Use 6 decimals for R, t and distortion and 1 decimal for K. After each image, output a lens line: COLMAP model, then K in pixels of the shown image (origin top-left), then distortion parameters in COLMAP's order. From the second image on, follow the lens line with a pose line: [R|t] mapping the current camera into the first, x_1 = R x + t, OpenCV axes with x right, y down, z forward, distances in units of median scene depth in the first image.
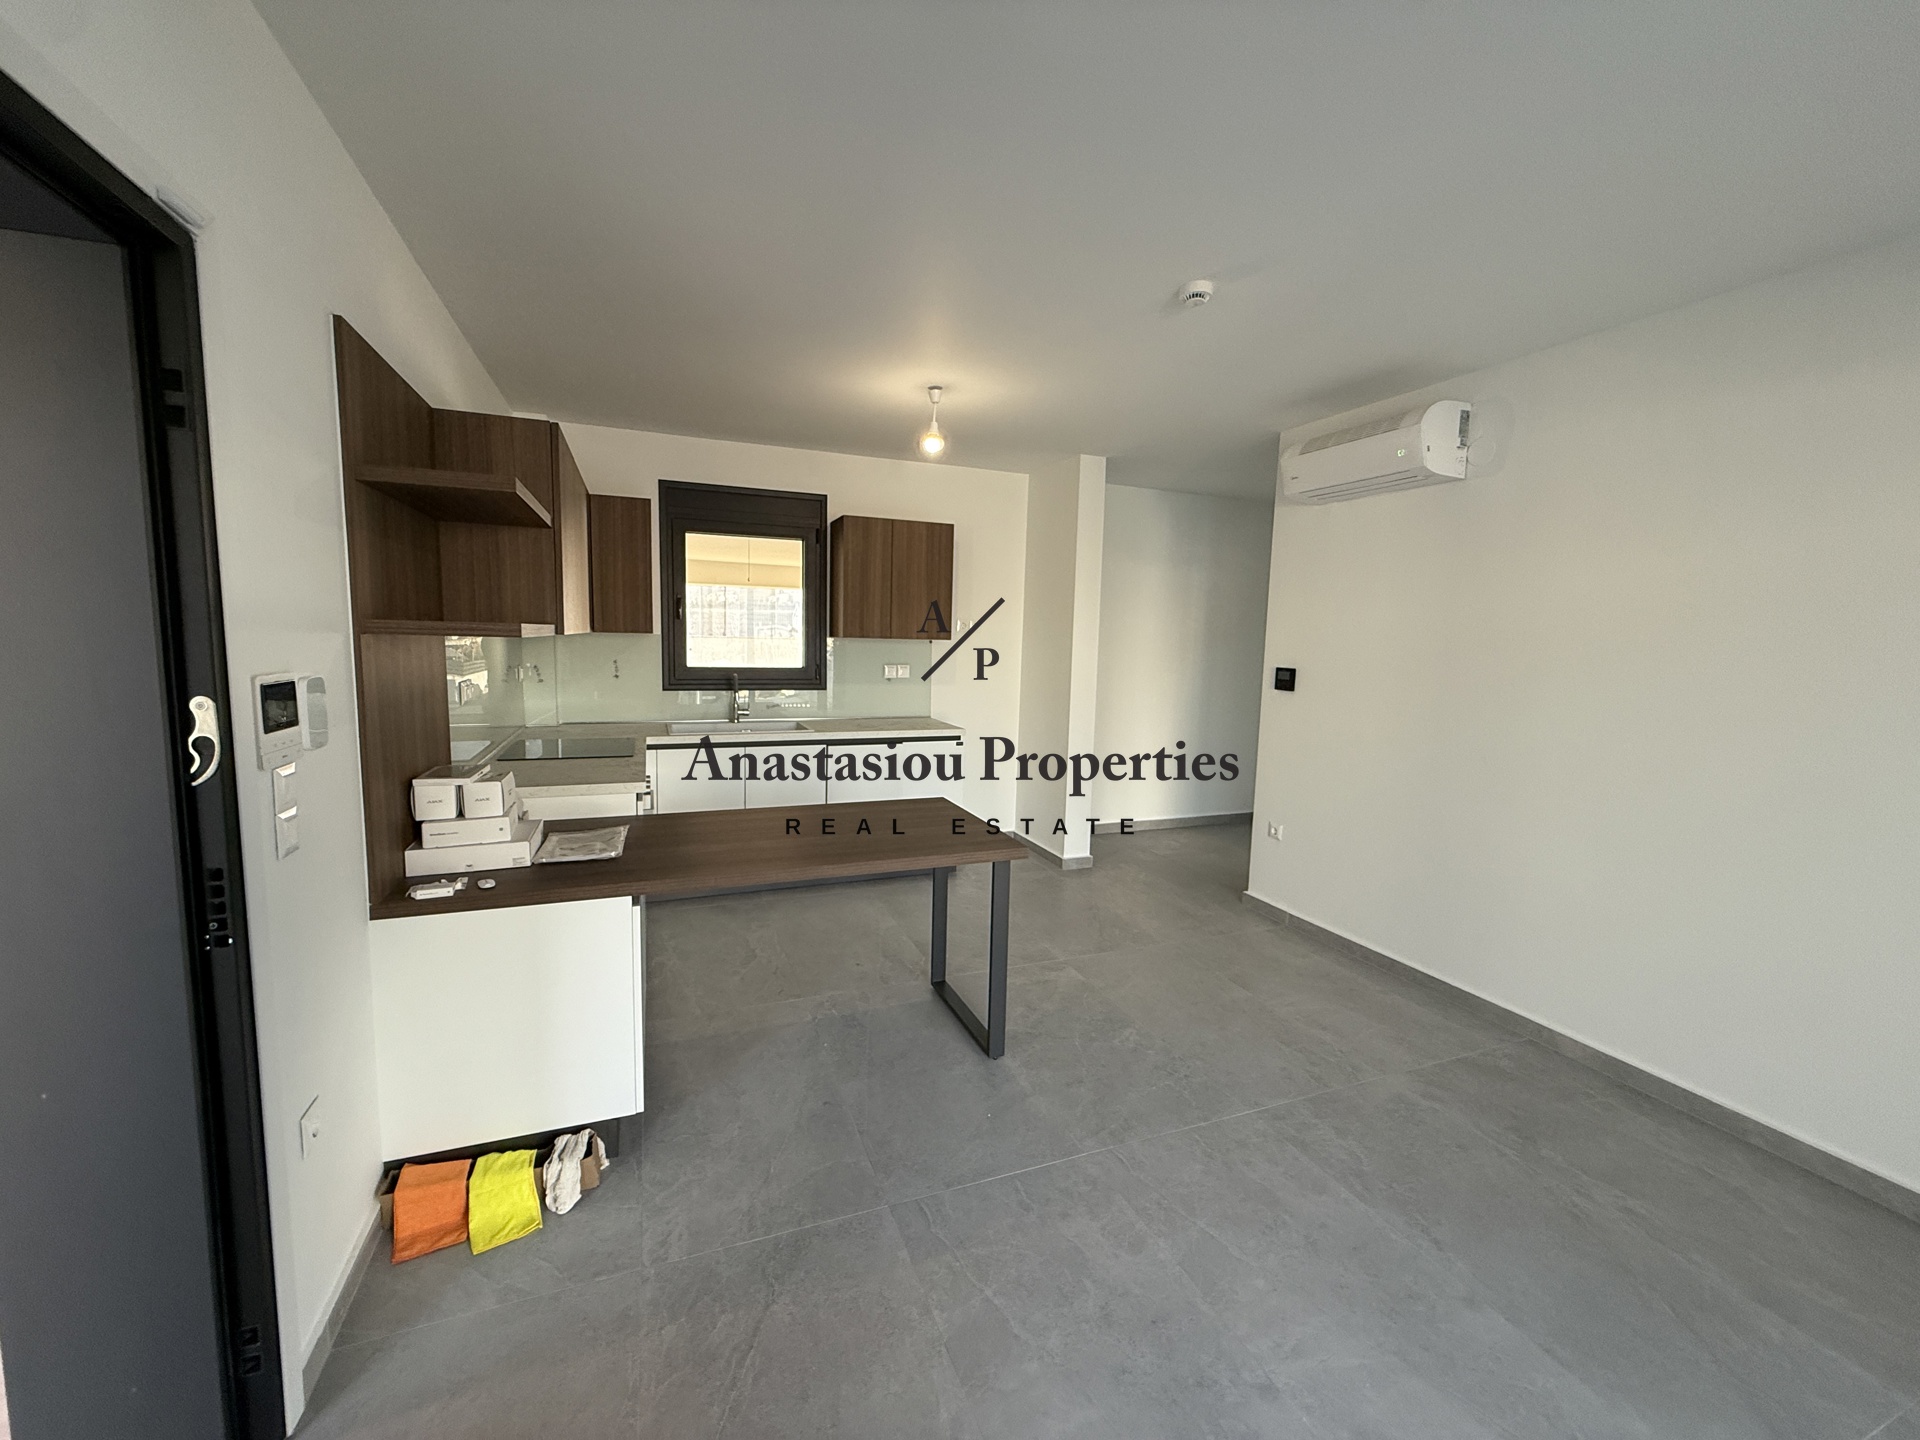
lens RADIAL K [[764.9, 0, 954.2], [0, 764.9, 717.3], [0, 0, 1]] dist [0.000451, -0.000114]
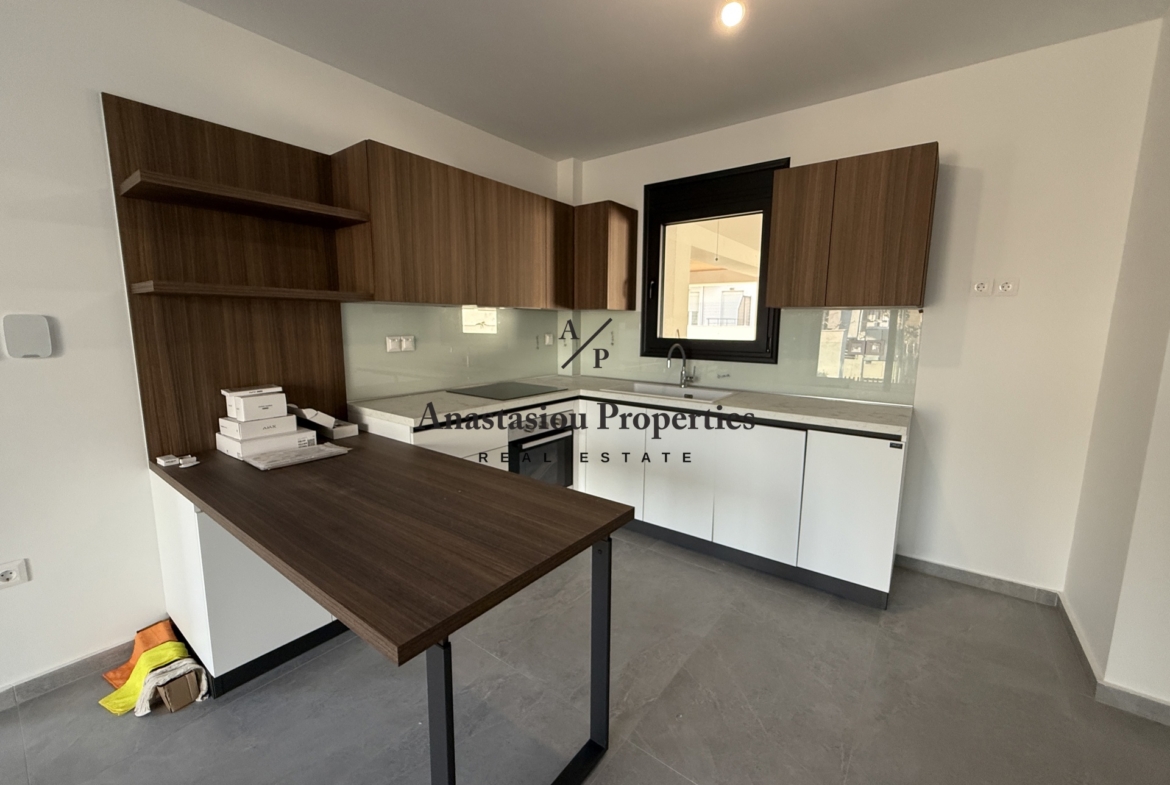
lens RADIAL K [[466.9, 0, 583.1], [0, 466.9, 389.9], [0, 0, 1]] dist [0.000291, 0.000069]
pose [[0.516795, 0.101870, -0.850027, 0.301883], [-0.087923, 0.993961, 0.065665, -0.028739], [0.851582, 0.040802, 0.522631, 0.673776]]
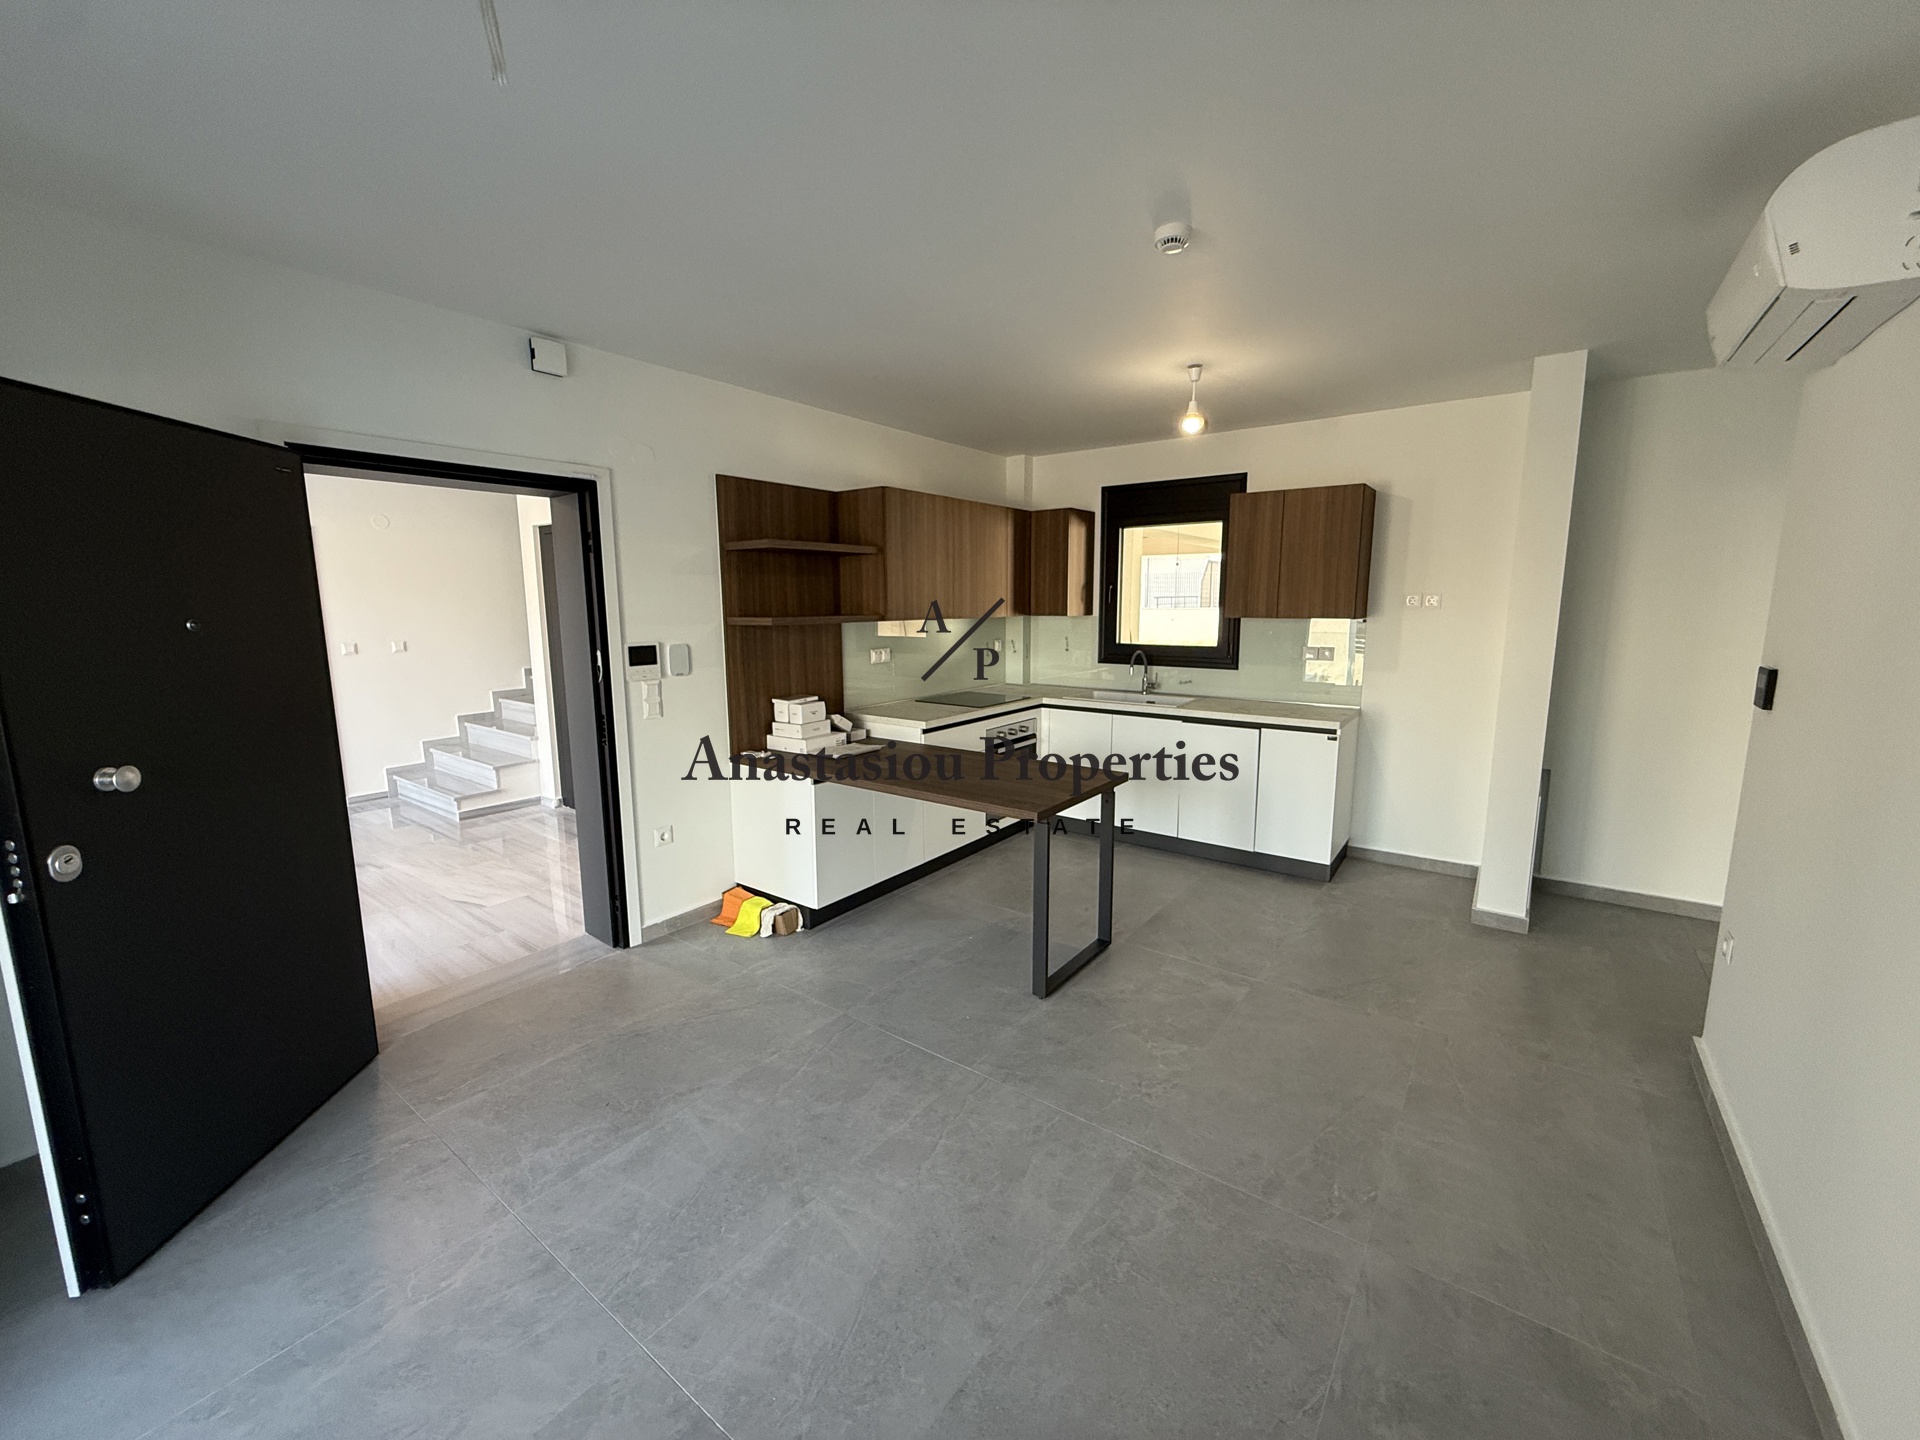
lens RADIAL K [[764.9, 0, 954.2], [0, 764.9, 717.3], [0, 0, 1]] dist [0.000451, -0.000114]
pose [[0.524043, 0.103494, -0.845381, 0.689691], [-0.074212, 0.994363, 0.075730, -0.031166], [0.848453, 0.023052, 0.528769, 0.221590]]
